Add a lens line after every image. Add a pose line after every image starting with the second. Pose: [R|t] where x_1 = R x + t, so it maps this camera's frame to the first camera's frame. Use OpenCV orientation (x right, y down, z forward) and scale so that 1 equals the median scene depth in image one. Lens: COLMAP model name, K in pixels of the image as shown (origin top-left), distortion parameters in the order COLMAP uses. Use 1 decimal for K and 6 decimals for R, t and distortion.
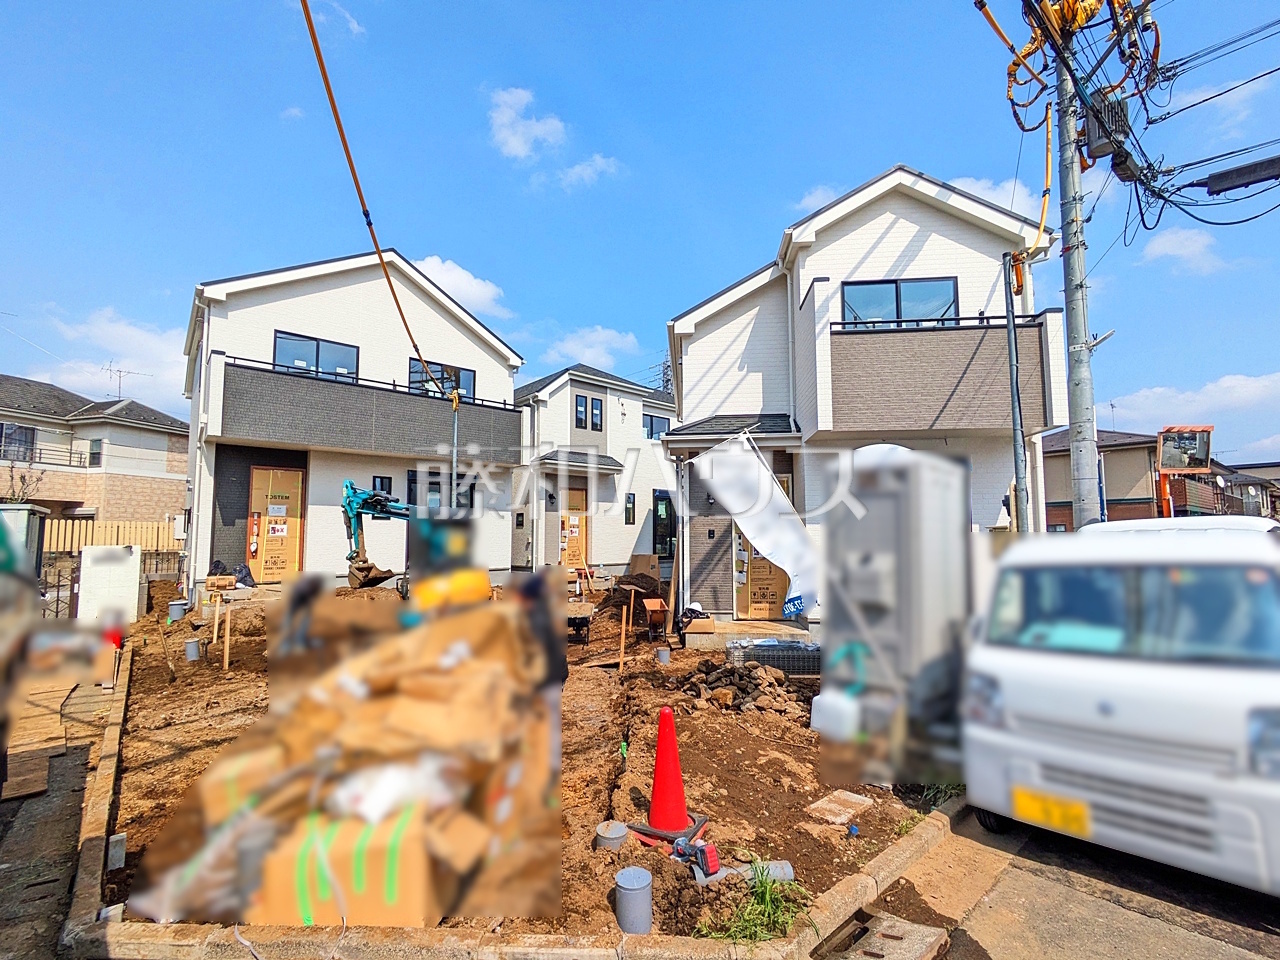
lens RADIAL K [[558.7, 0, 637.0], [0, 558.7, 496.4], [0, 0, 1]] dist [-0.000459, 0.000816]
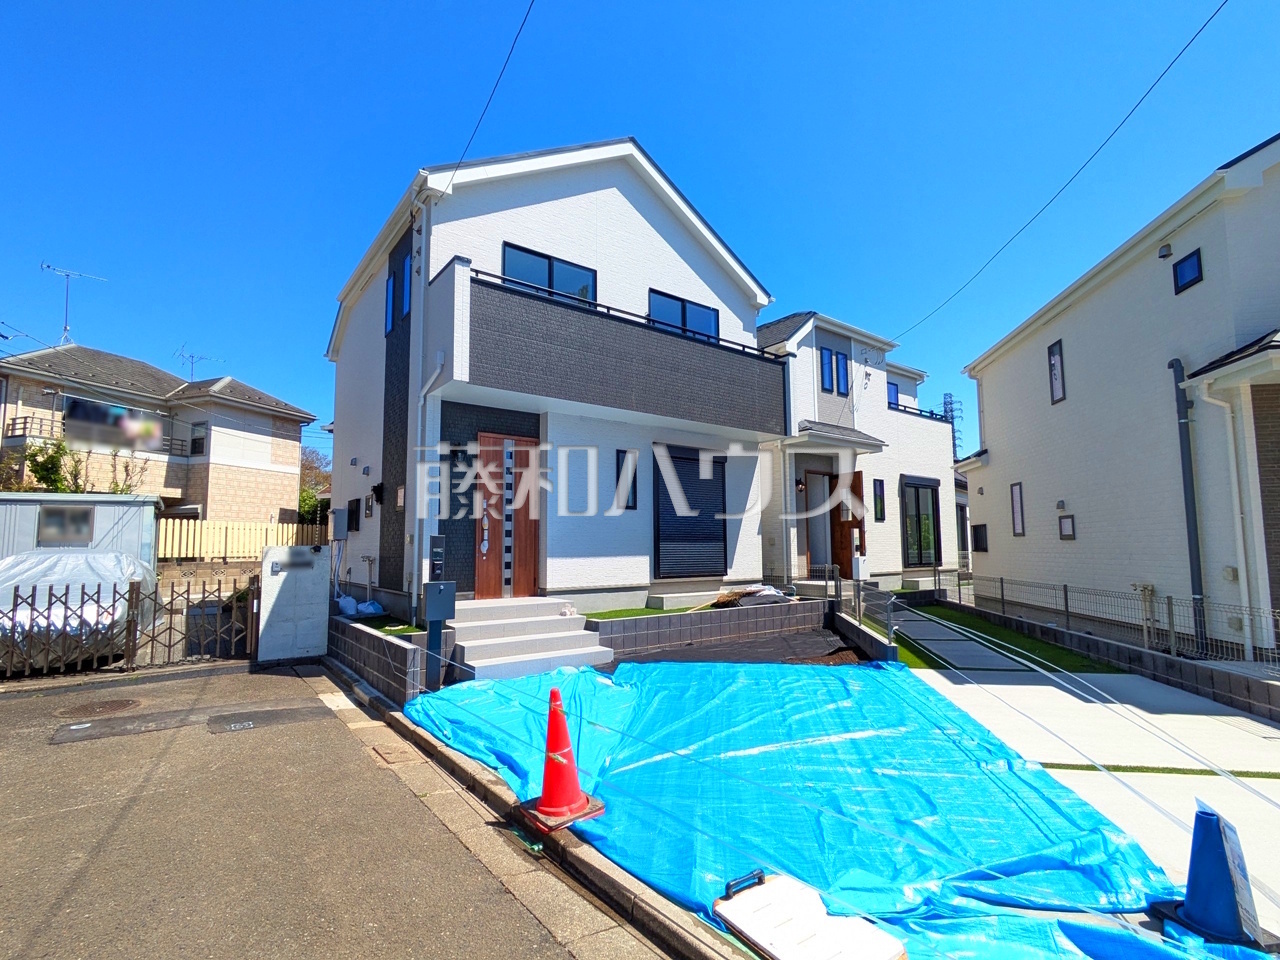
lens RADIAL K [[607.7, 0, 633.2], [0, 607.7, 495.7], [0, 0, 1]] dist [-0.003794, 0.002011]
pose [[0.997428, -0.008605, -0.071160, -0.400110], [0.007867, 0.999912, -0.010642, 0.031517], [0.071245, 0.010055, 0.997408, 0.226663]]
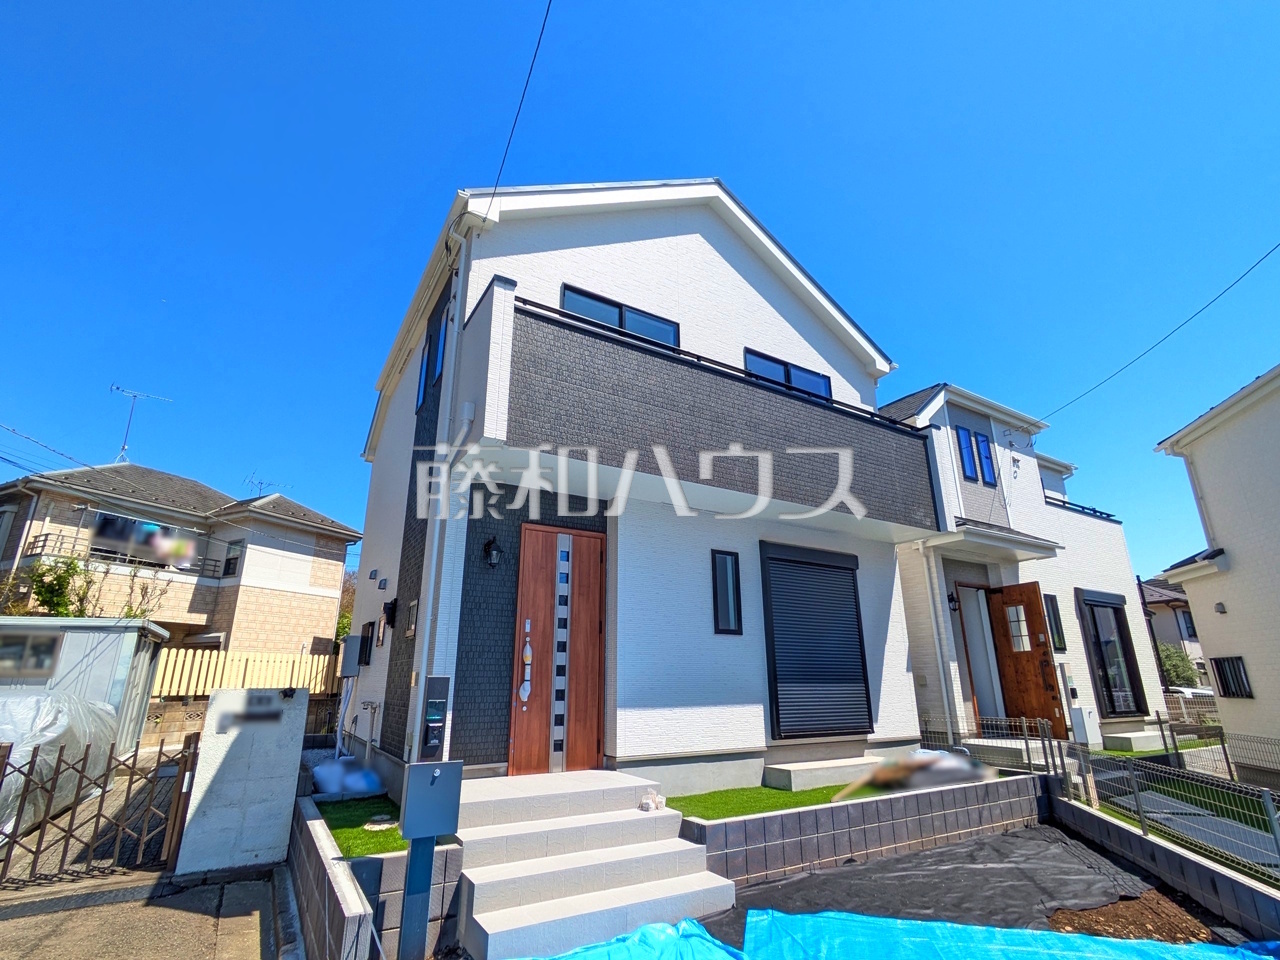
lens RADIAL K [[607.7, 0, 633.2], [0, 607.7, 495.7], [0, 0, 1]] dist [-0.003794, 0.002011]
pose [[0.984808, -0.048591, -0.166708, -0.452680], [0.010805, 0.975337, -0.220457, 0.038639], [0.173309, 0.215307, 0.961045, 0.440640]]
